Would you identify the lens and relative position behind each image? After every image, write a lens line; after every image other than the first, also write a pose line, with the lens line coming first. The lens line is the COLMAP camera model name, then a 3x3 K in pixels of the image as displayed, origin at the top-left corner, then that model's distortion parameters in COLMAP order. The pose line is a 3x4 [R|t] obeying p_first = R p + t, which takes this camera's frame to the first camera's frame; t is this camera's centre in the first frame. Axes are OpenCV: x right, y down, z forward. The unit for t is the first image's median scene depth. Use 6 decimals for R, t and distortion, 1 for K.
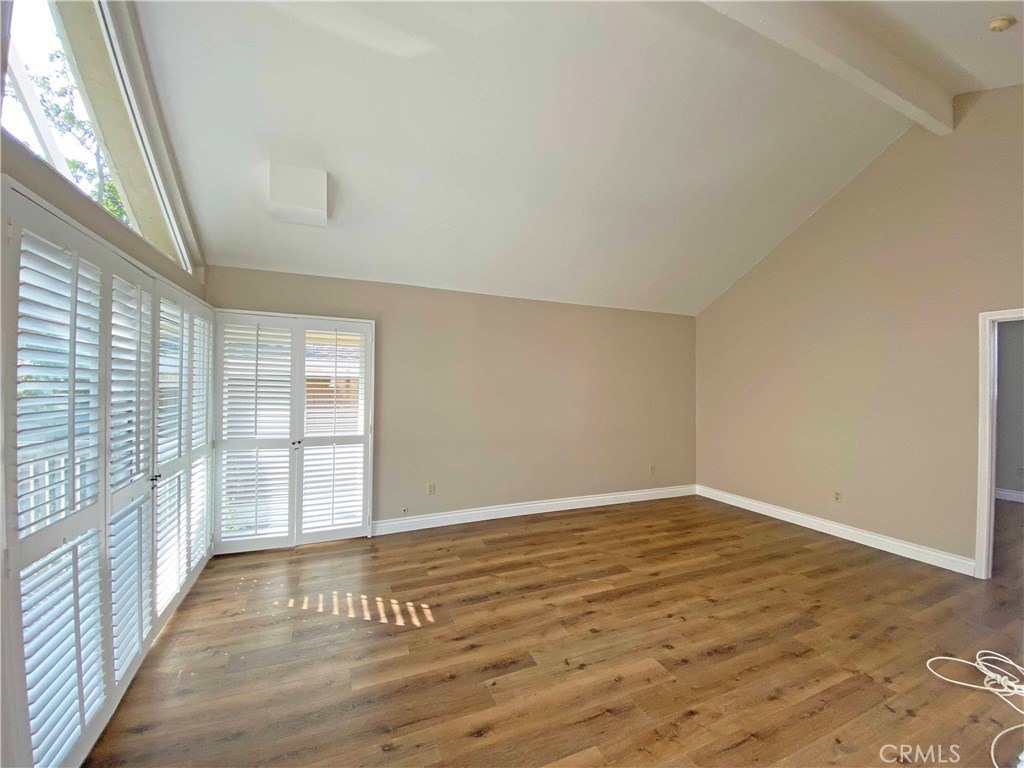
lens RADIAL K [[412.5, 0, 515.1], [0, 412.5, 386.2], [0, 0, 1]] dist [0.010292, -0.015012]
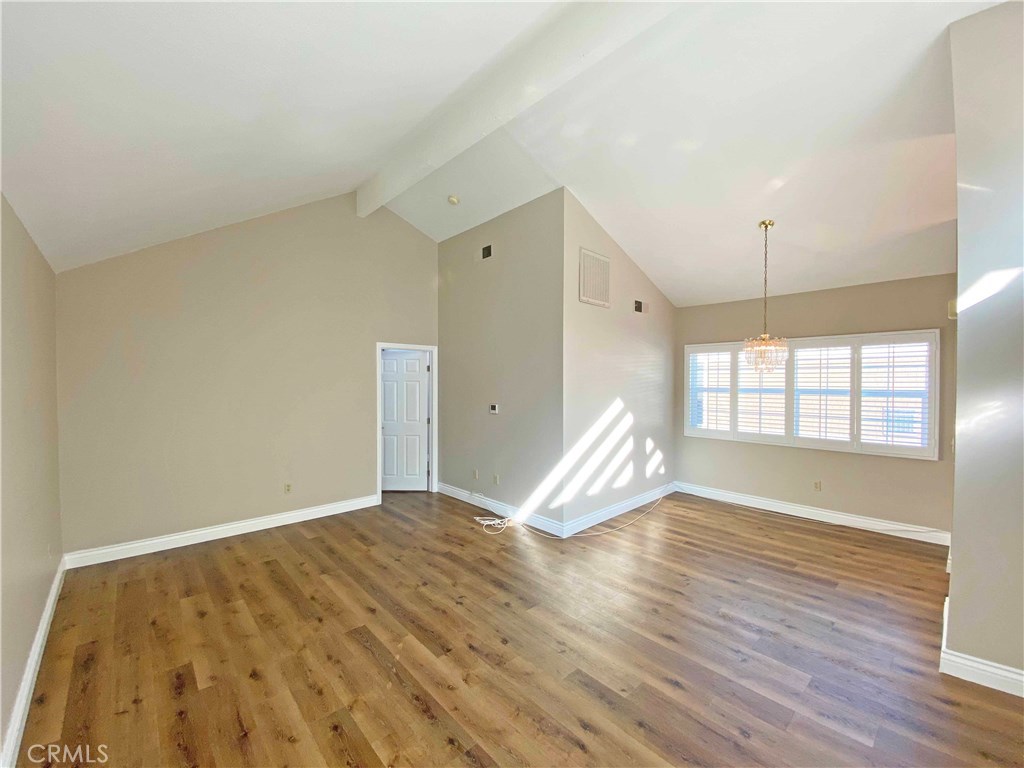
lens RADIAL K [[412.5, 0, 509.8], [0, 412.5, 386.7], [0, 0, 1]] dist [0.010292, -0.015012]
pose [[-0.320948, -0.024824, 0.946771, -0.600190], [-0.002260, 0.999674, 0.025445, -0.047691], [-0.947094, 0.006027, -0.320900, 1.034711]]
